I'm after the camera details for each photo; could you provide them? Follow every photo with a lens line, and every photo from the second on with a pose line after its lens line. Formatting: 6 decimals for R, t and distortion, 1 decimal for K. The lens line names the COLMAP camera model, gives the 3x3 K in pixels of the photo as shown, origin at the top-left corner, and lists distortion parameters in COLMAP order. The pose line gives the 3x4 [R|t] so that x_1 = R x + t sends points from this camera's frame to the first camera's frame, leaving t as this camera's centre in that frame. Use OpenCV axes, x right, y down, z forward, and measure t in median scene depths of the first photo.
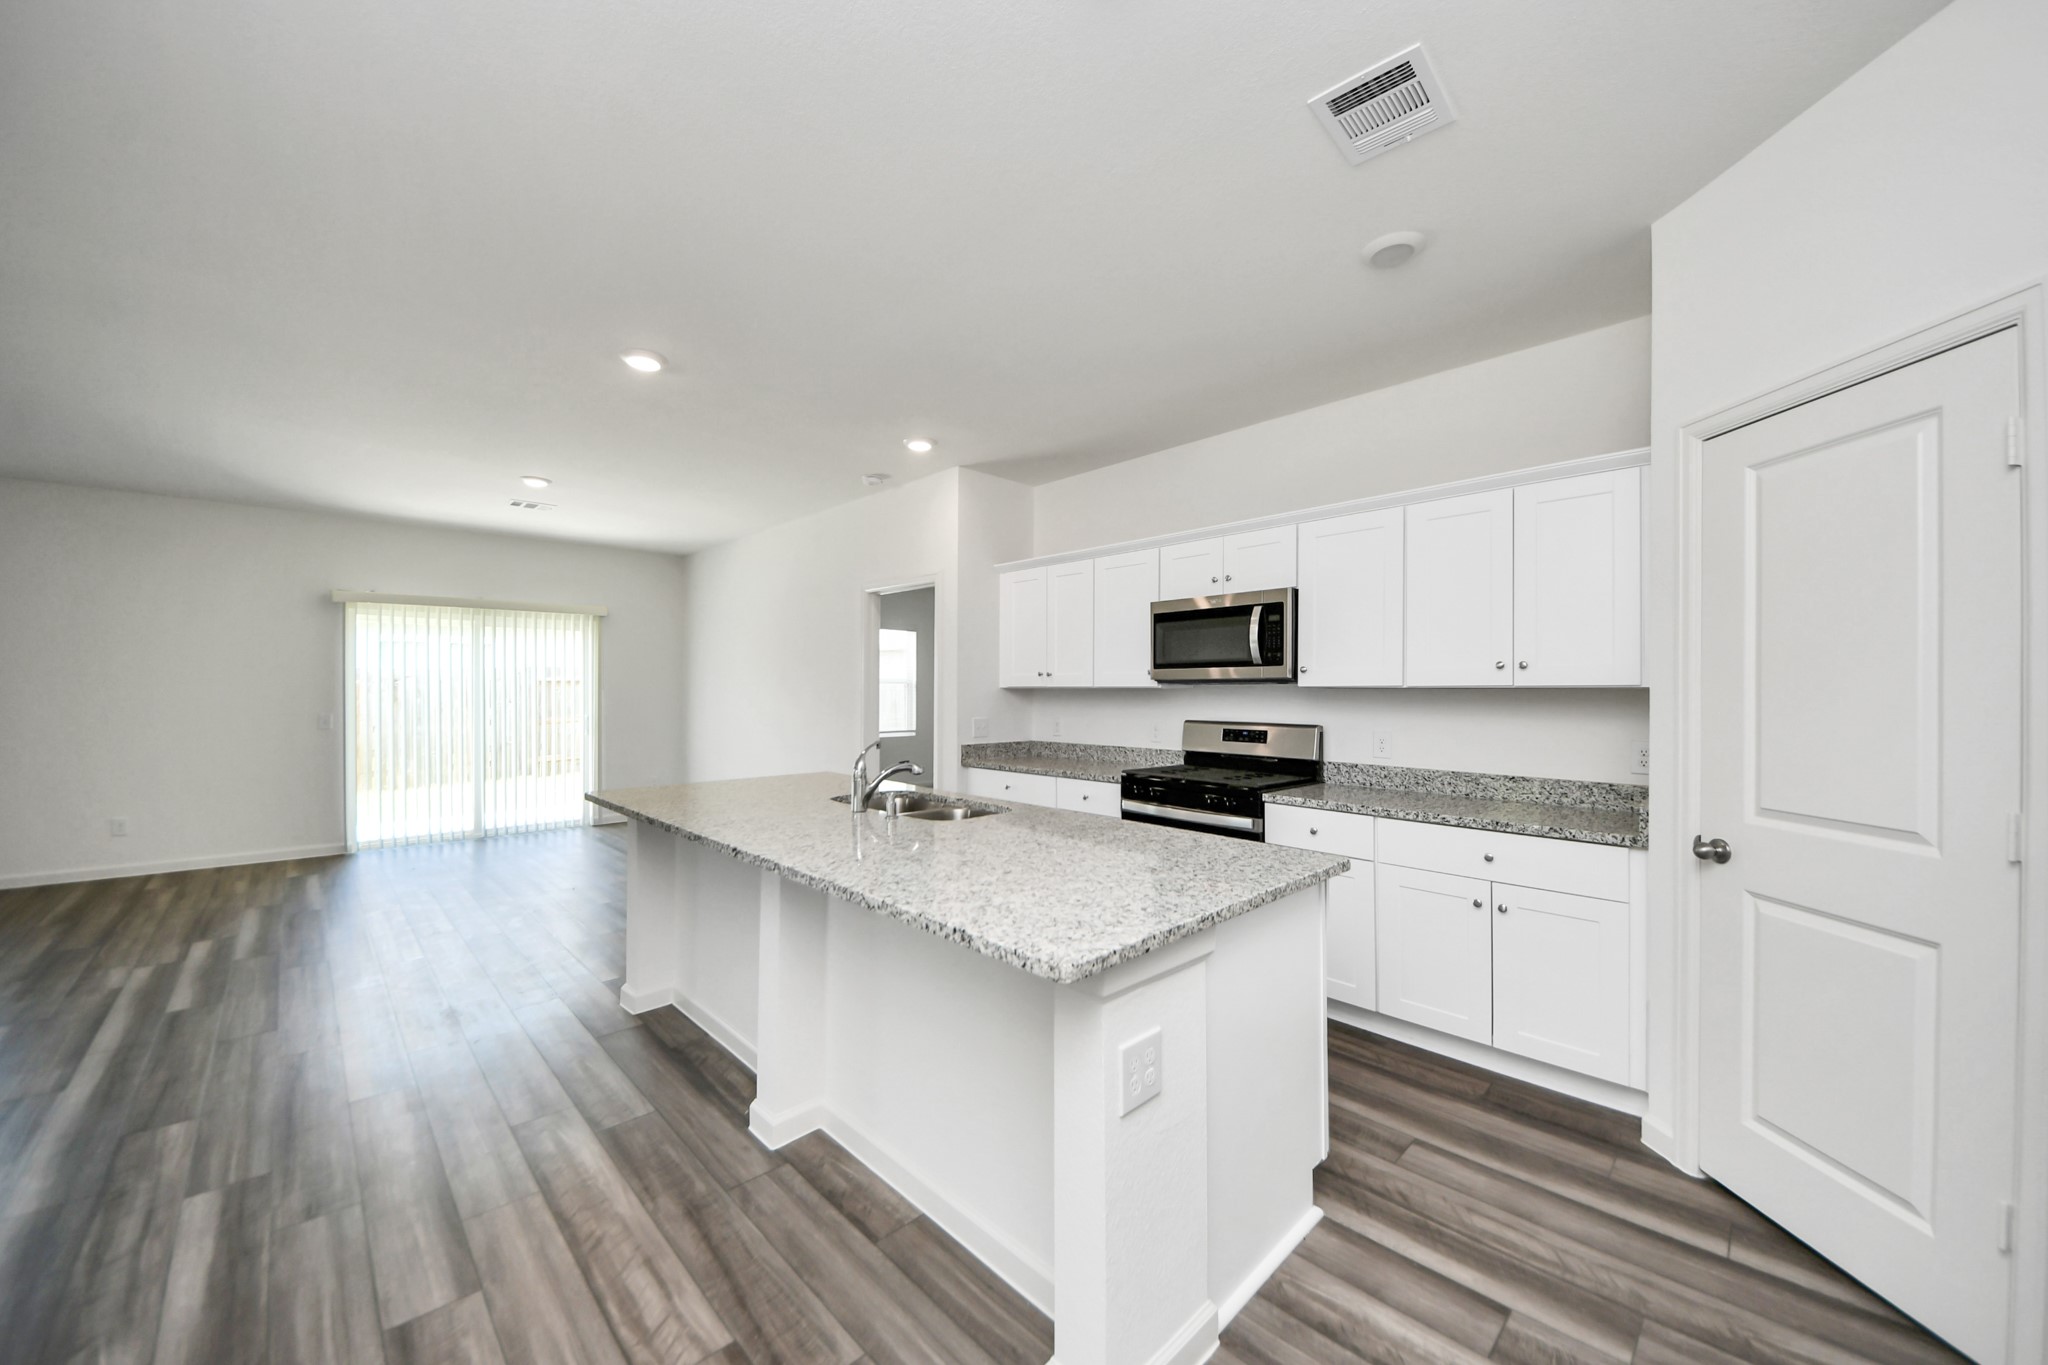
lens RADIAL K [[730.9, 0, 1027.1], [0, 730.9, 687.7], [0, 0, 1]] dist [-0.023754, -0.000950]
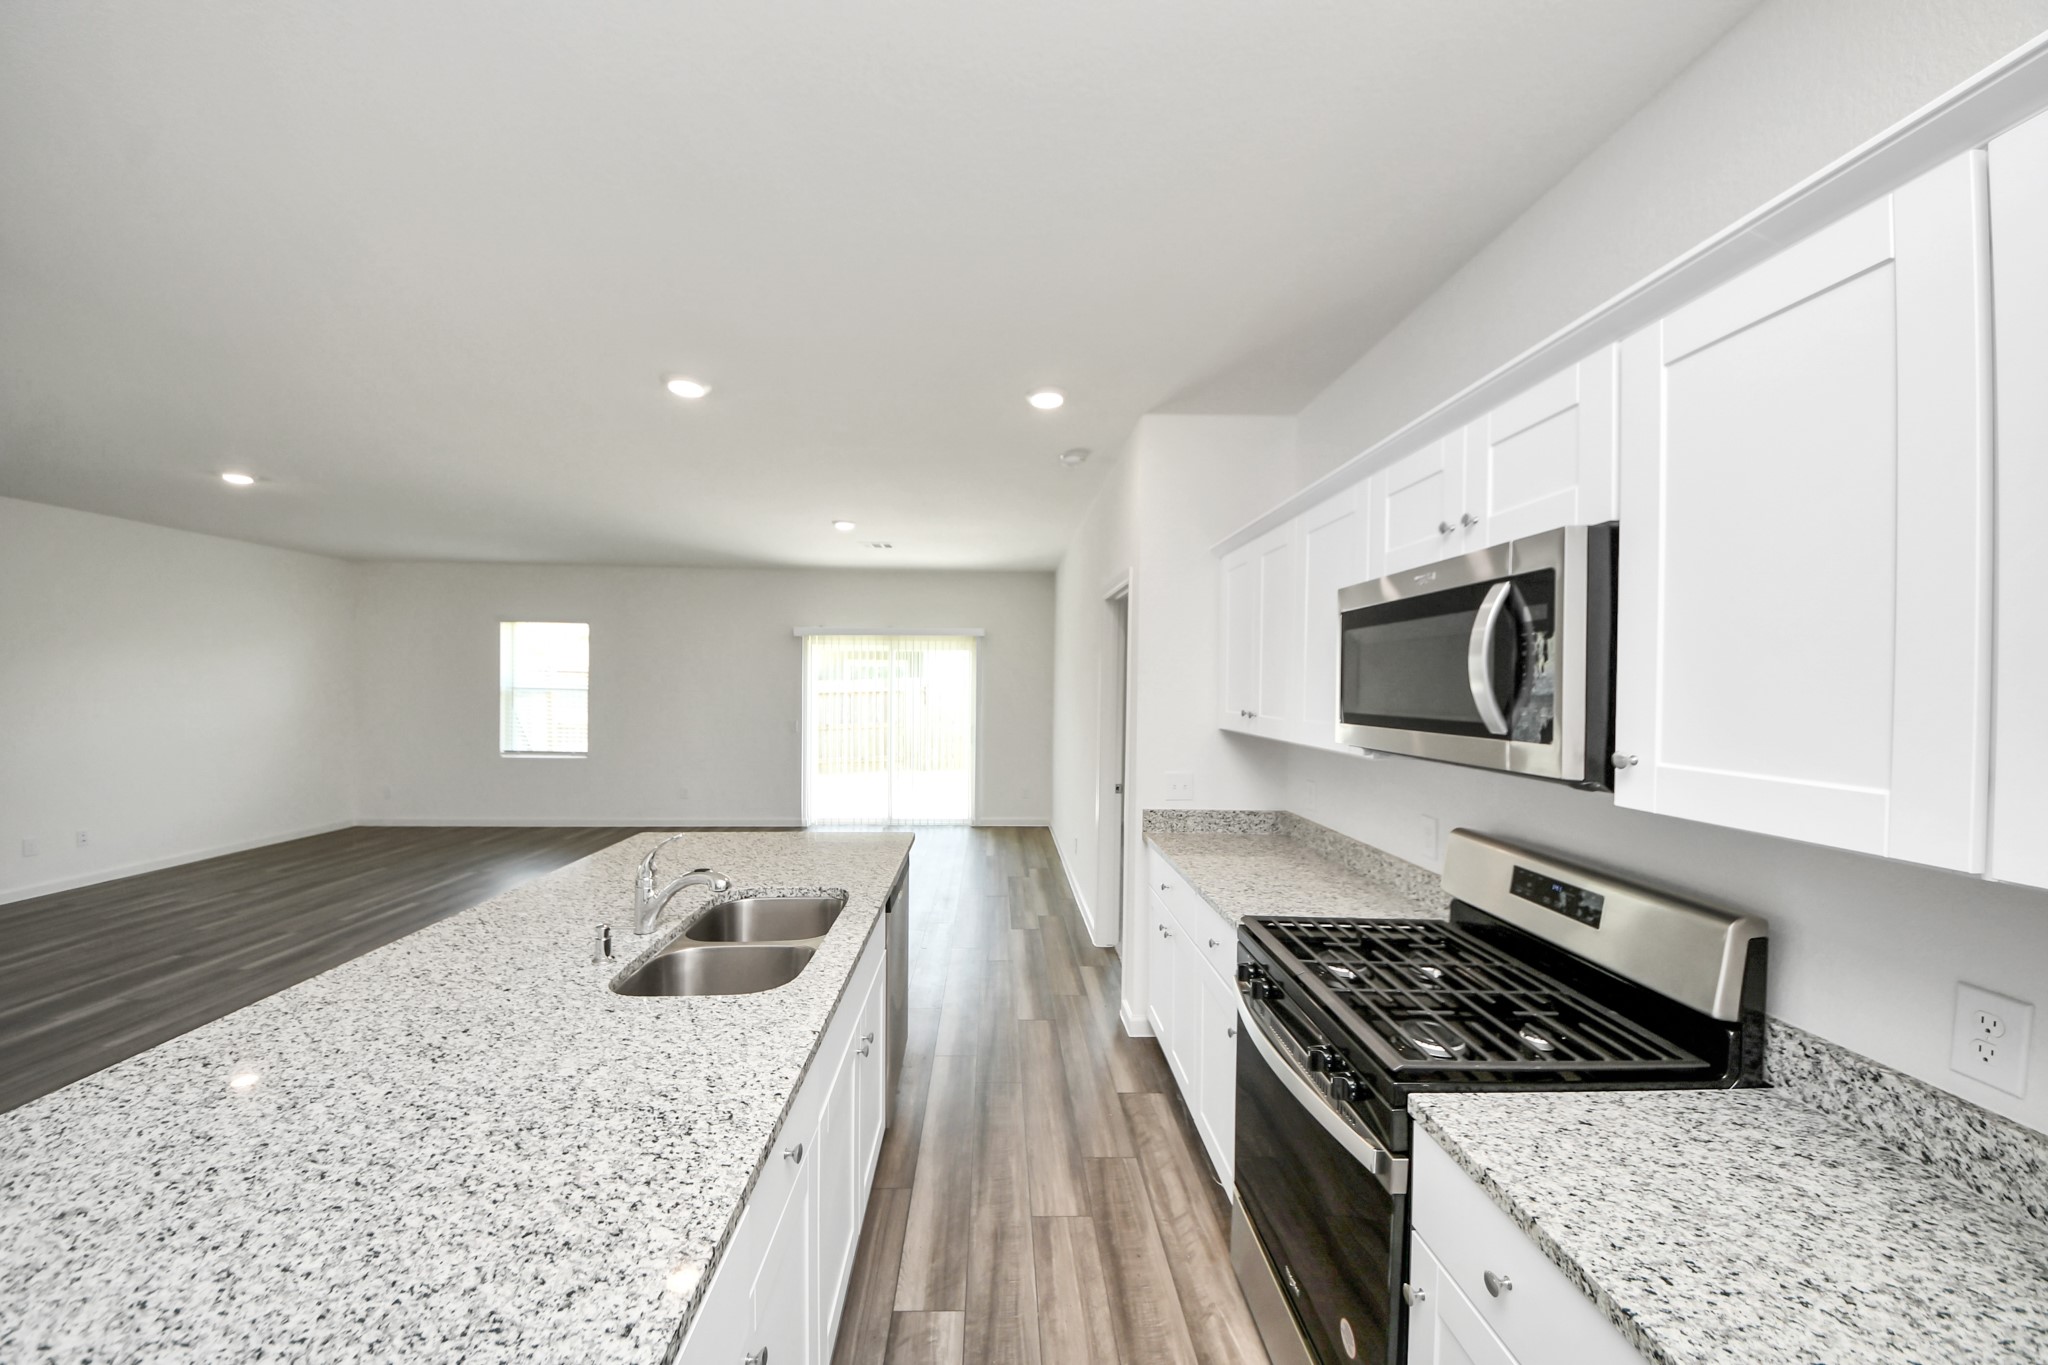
lens RADIAL K [[730.9, 0, 1024.5], [0, 730.9, 686.6], [0, 0, 1]] dist [-0.023754, -0.000950]
pose [[0.750555, -0.000035, -0.660808, 0.357305], [-0.000719, 0.999999, -0.000870, -0.053304], [0.660808, 0.001128, 0.750555, 0.512773]]
